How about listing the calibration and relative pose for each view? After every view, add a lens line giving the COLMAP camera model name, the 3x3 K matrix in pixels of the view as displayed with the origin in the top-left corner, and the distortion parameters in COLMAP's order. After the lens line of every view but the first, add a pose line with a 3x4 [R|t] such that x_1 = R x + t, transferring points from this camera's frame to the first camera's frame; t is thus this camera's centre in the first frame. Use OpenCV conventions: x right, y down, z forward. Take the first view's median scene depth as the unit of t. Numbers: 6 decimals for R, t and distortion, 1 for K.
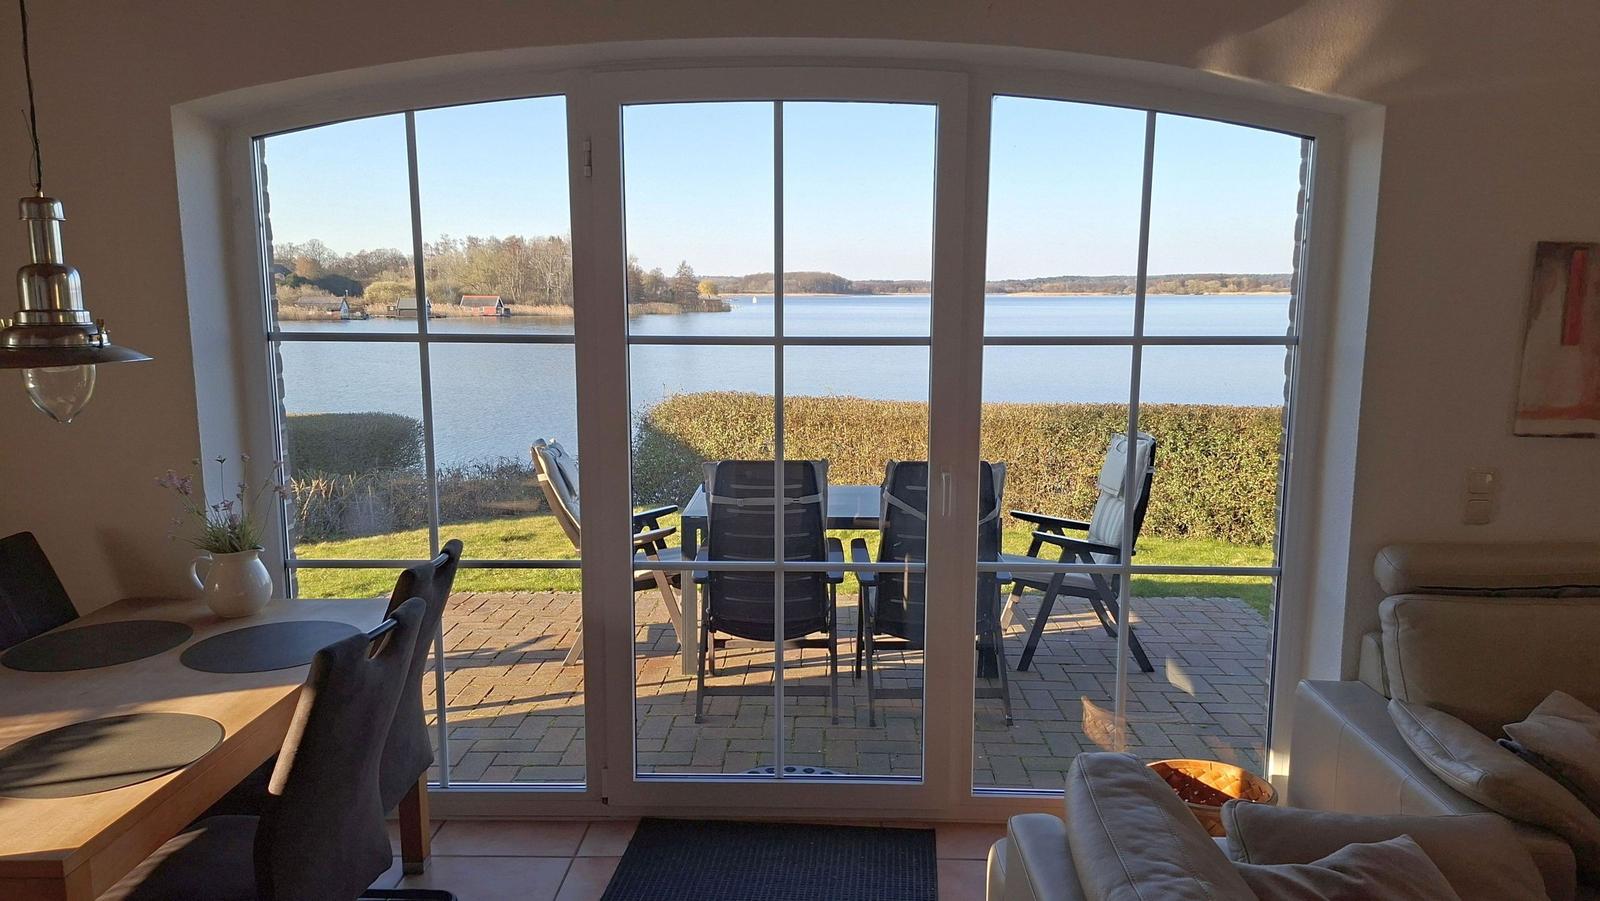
lens RADIAL K [[1098.3, 0, 800.0], [0, 1098.3, 450.5], [0, 0, 1]] dist [0.113906, -0.126645]
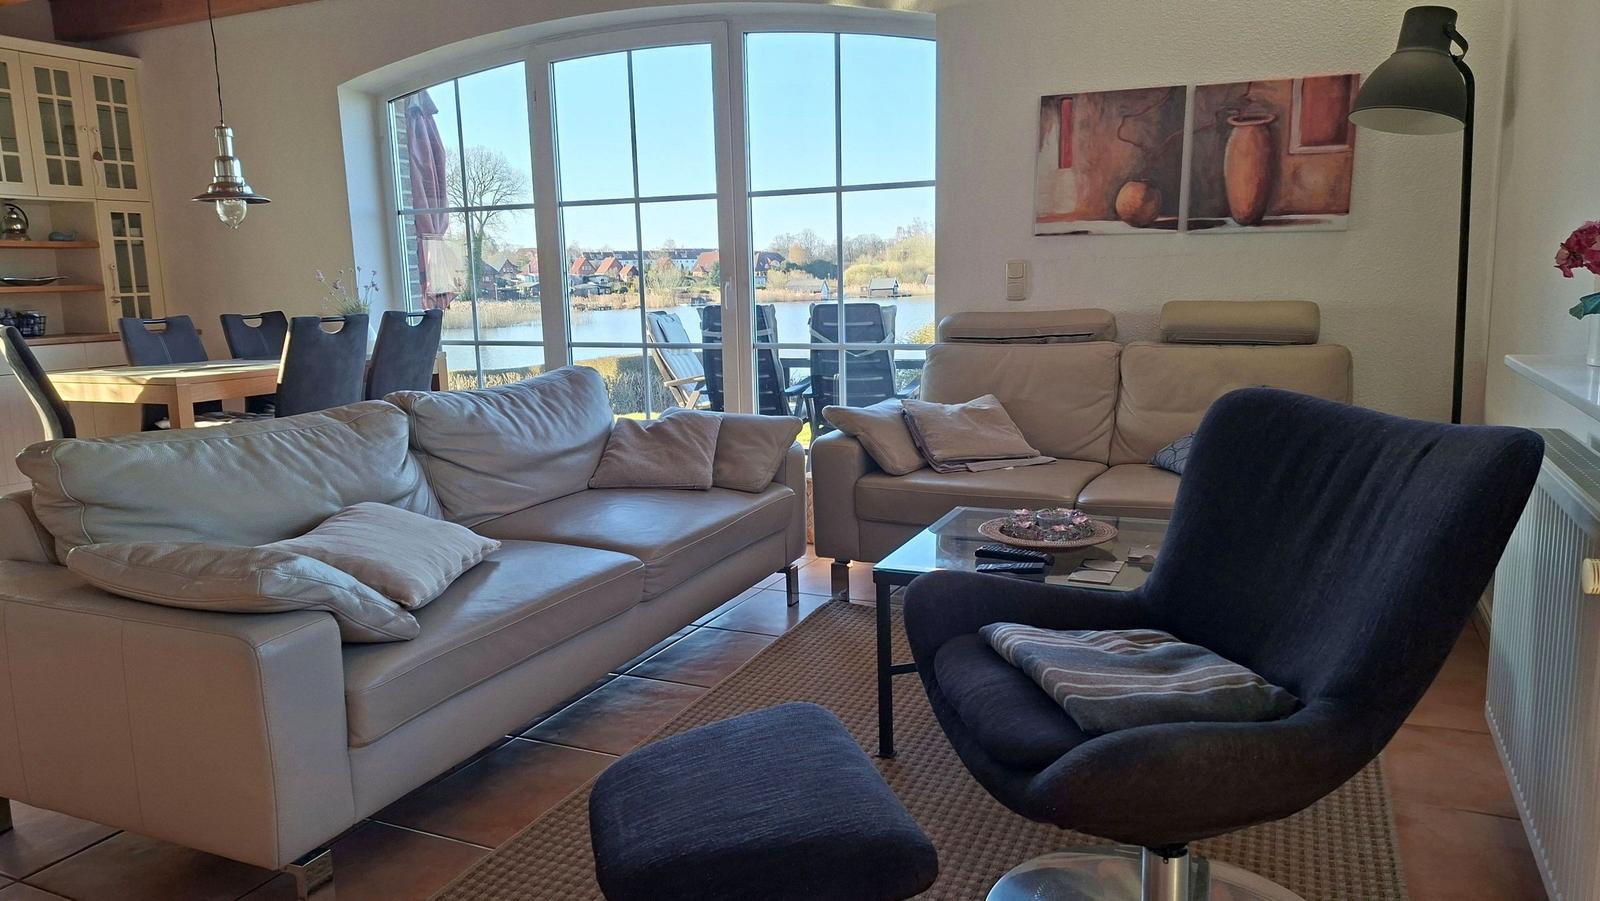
lens RADIAL K [[1098.3, 0, 800.0], [0, 1098.3, 450.5], [0, 0, 1]] dist [0.113906, -0.126645]
pose [[0.912772, 0.040115, -0.406495, 0.894652], [-0.032664, 0.999147, 0.025256, 0.223170], [0.407162, -0.009775, 0.913304, -0.401588]]
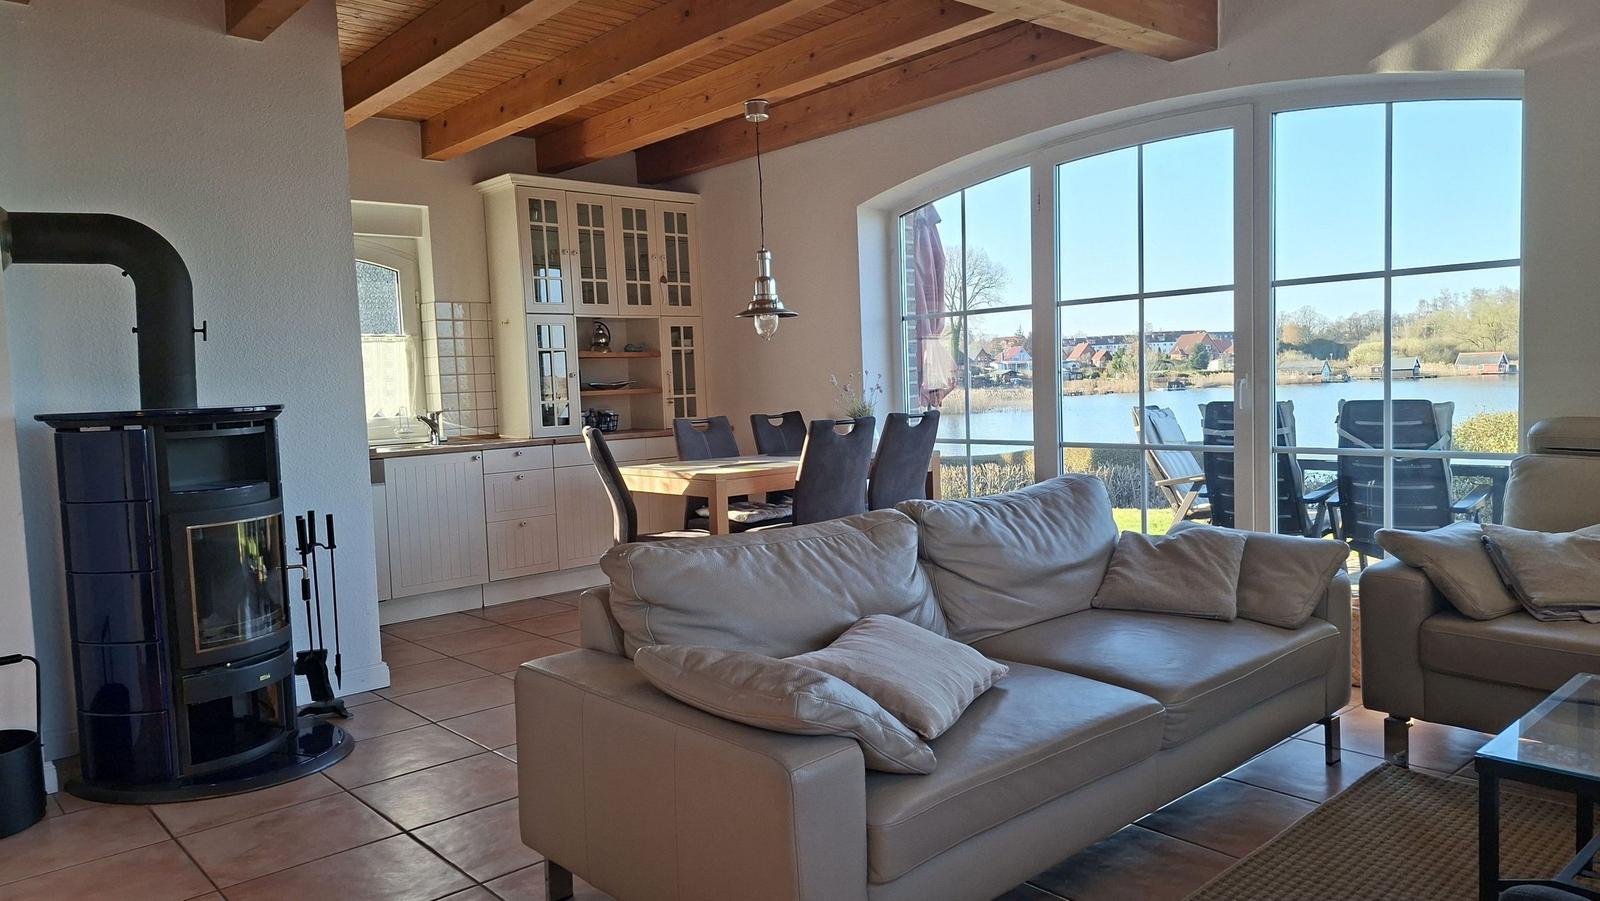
lens RADIAL K [[1095.9, 0, 817.6], [0, 1095.9, 446.7], [0, 0, 1]] dist [0.151439, -0.197615]
pose [[0.680307, 0.020745, -0.732634, 0.836323], [-0.067242, 0.997150, -0.034204, 0.198364], [0.729836, 0.072533, 0.679763, -0.383300]]
